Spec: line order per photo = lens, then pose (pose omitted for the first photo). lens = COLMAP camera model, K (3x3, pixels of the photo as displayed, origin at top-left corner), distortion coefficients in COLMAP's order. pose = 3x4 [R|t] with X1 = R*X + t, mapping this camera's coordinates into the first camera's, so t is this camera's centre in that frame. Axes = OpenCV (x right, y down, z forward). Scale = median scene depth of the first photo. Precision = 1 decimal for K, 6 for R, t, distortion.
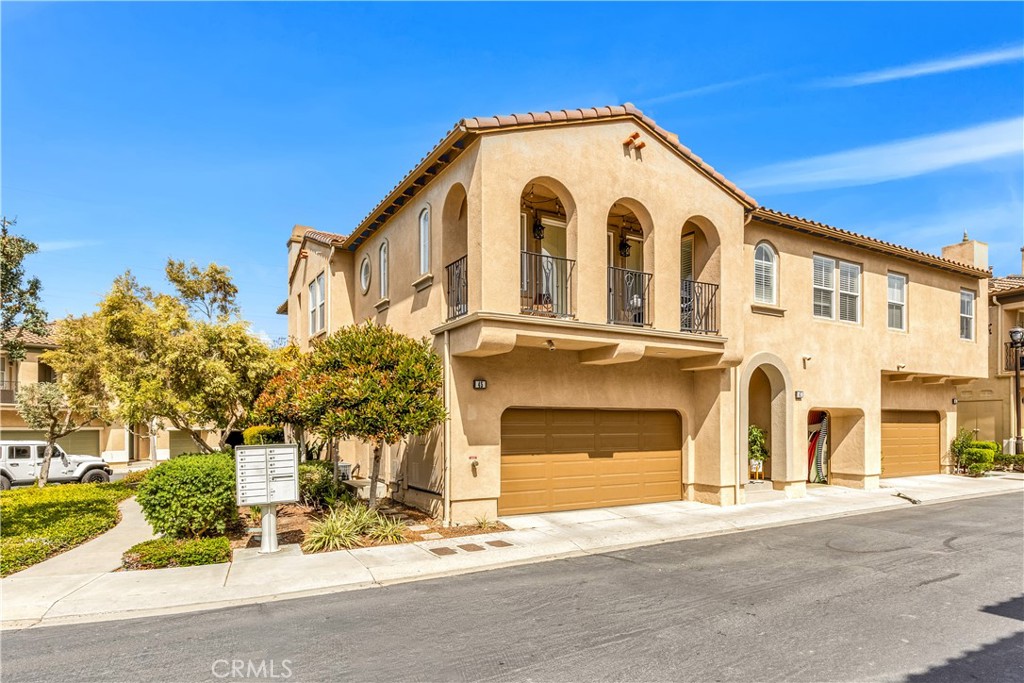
lens RADIAL K [[454.8, 0, 511.6], [0, 454.8, 351.5], [0, 0, 1]] dist [0.001101, 0.000411]
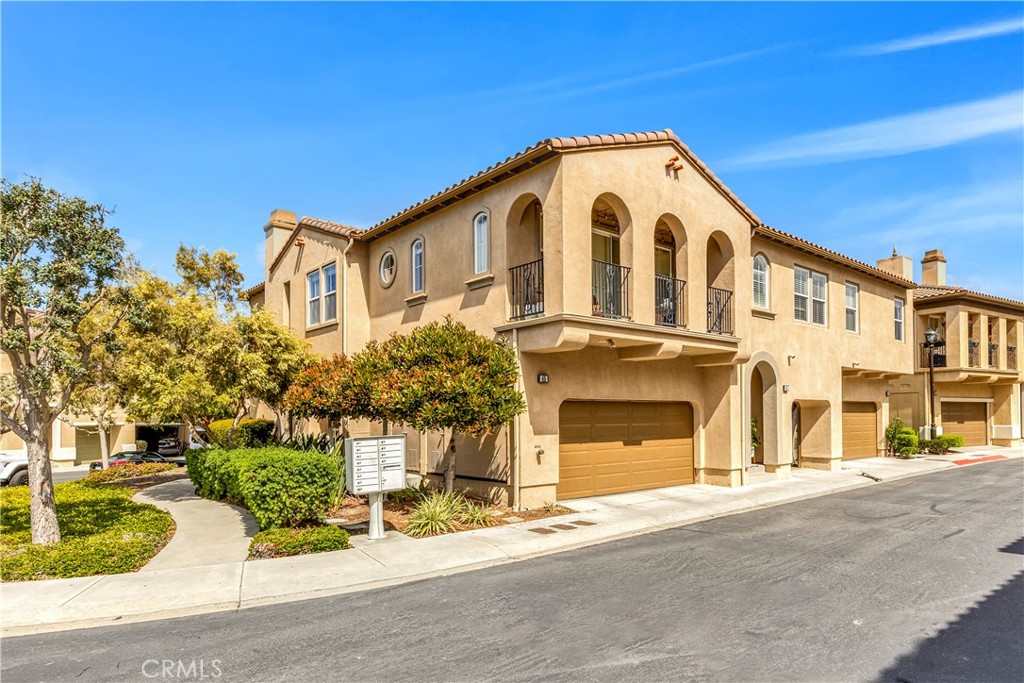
lens RADIAL K [[462.2, 0, 511.7], [0, 462.2, 335.7], [0, 0, 1]] dist [0.002609, -0.000700]
pose [[0.990656, 0.017625, 0.135240, -0.247830], [-0.015693, 0.999759, -0.015335, -0.010044], [-0.135478, 0.013070, 0.990694, -0.069250]]
